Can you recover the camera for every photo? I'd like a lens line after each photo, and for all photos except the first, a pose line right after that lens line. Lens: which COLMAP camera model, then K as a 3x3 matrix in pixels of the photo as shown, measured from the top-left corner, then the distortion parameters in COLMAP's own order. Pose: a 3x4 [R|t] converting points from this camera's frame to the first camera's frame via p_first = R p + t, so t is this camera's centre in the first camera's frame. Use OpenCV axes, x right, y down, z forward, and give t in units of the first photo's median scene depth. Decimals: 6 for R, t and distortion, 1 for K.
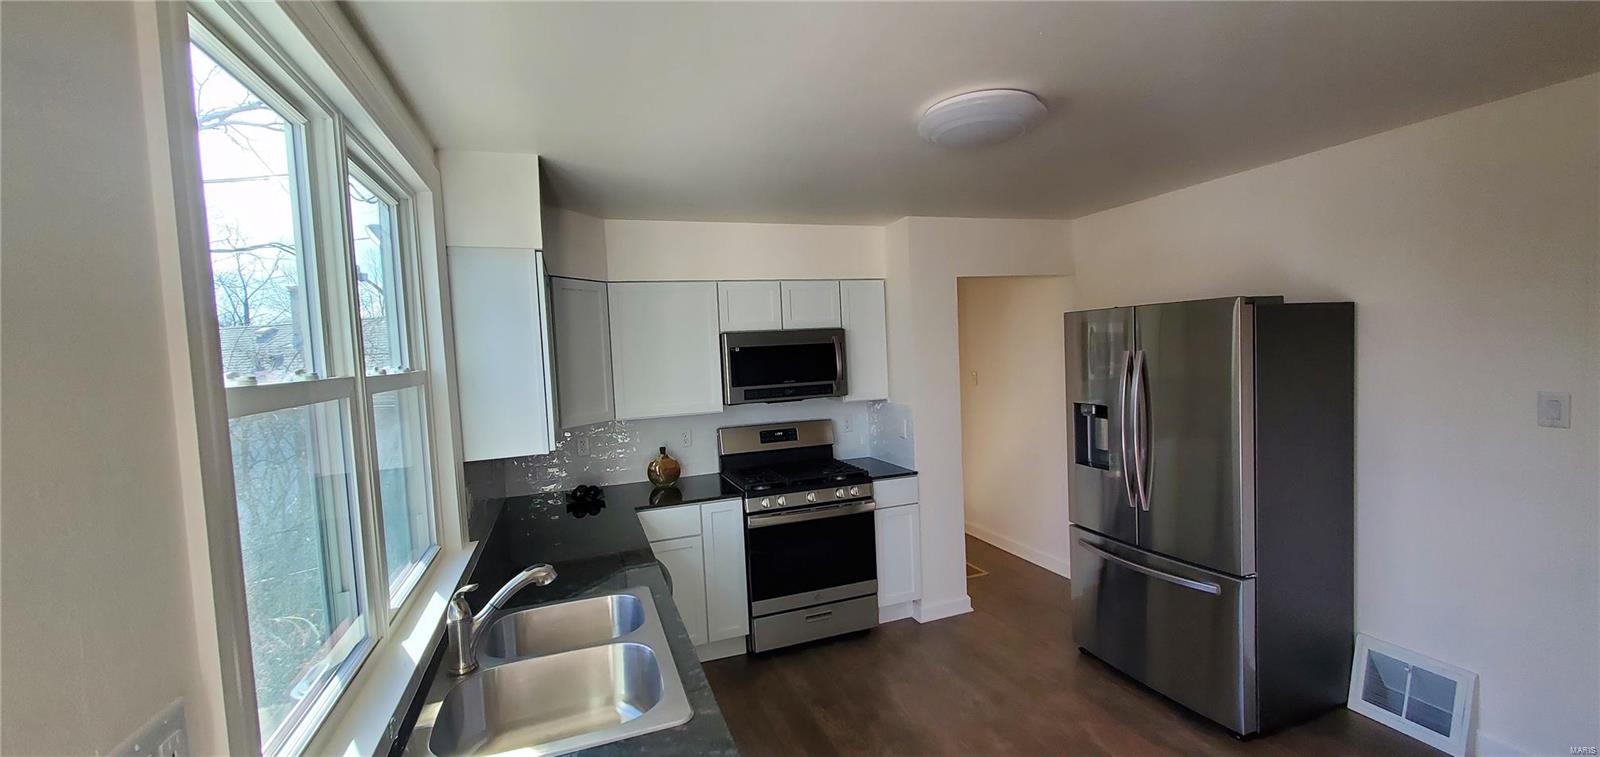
lens RADIAL K [[636.6, 0, 798.3], [0, 636.6, 378.8], [0, 0, 1]] dist [-0.001338, 0.000335]
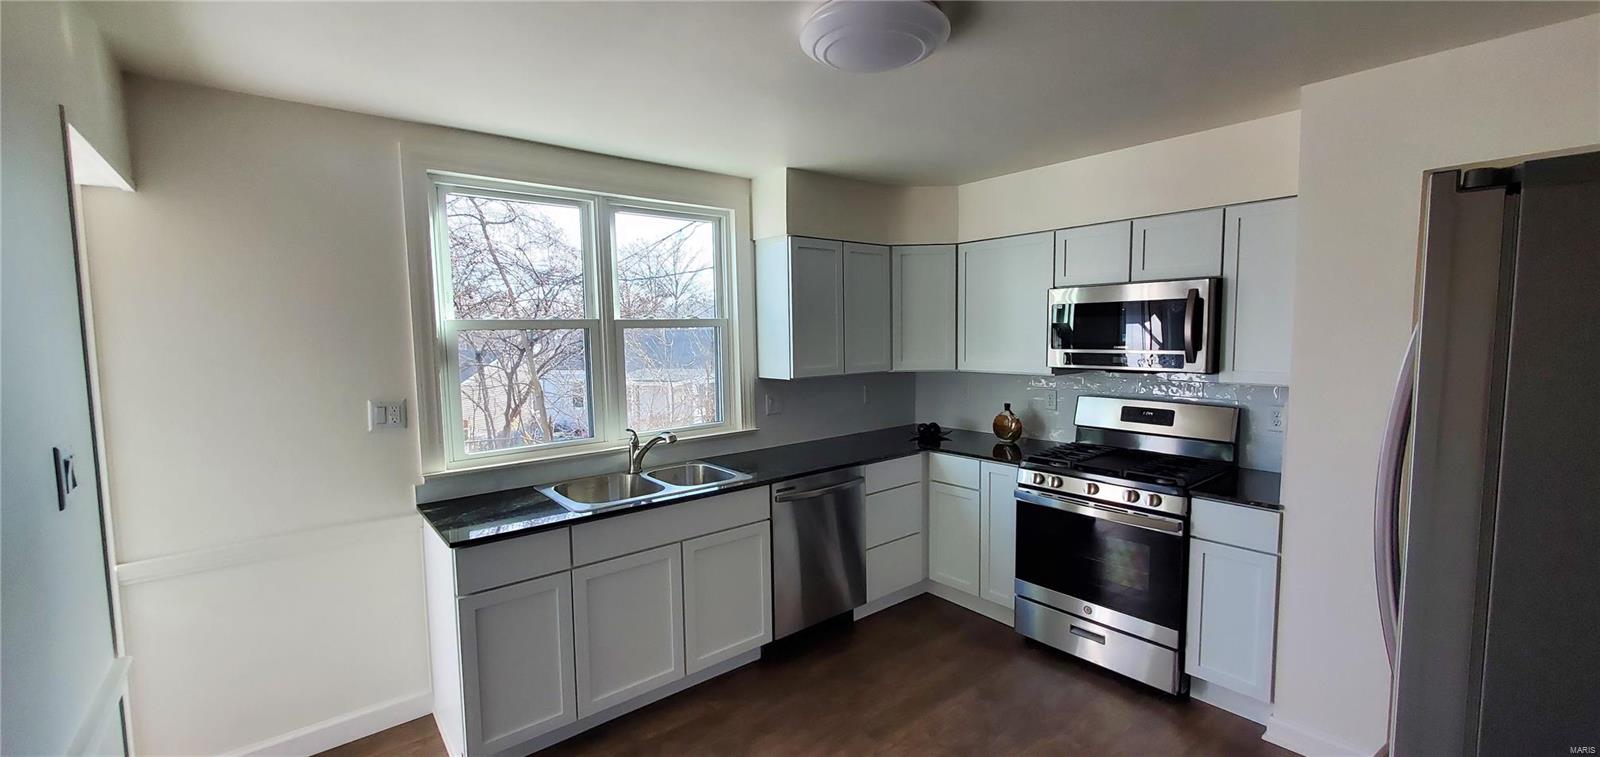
lens RADIAL K [[636.6, 0, 800.9], [0, 636.6, 383.5], [0, 0, 1]] dist [-0.001338, 0.000335]
pose [[0.340508, 0.121922, -0.932303, 0.650334], [-0.040958, 0.992539, 0.114840, -0.027383], [0.939349, -0.000918, 0.342961, 0.375902]]
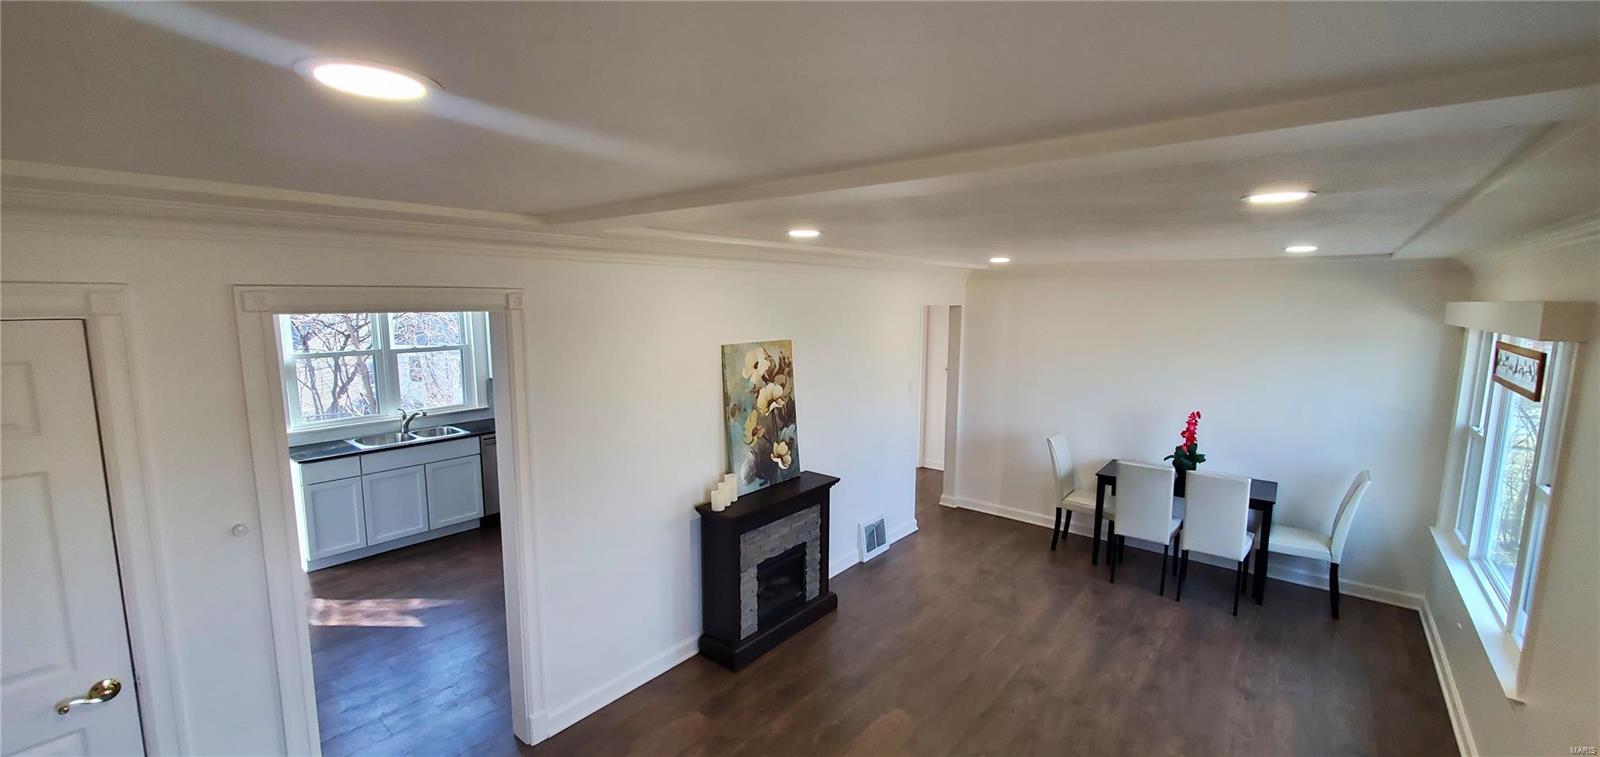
lens RADIAL K [[636.6, 0, 808.1], [0, 636.6, 379.9], [0, 0, 1]] dist [-0.001338, 0.000335]
pose [[0.521438, 0.161339, -0.837898, 1.683163], [-0.063226, 0.986568, 0.150618, -0.244933], [0.850944, -0.025561, 0.524635, 0.490138]]
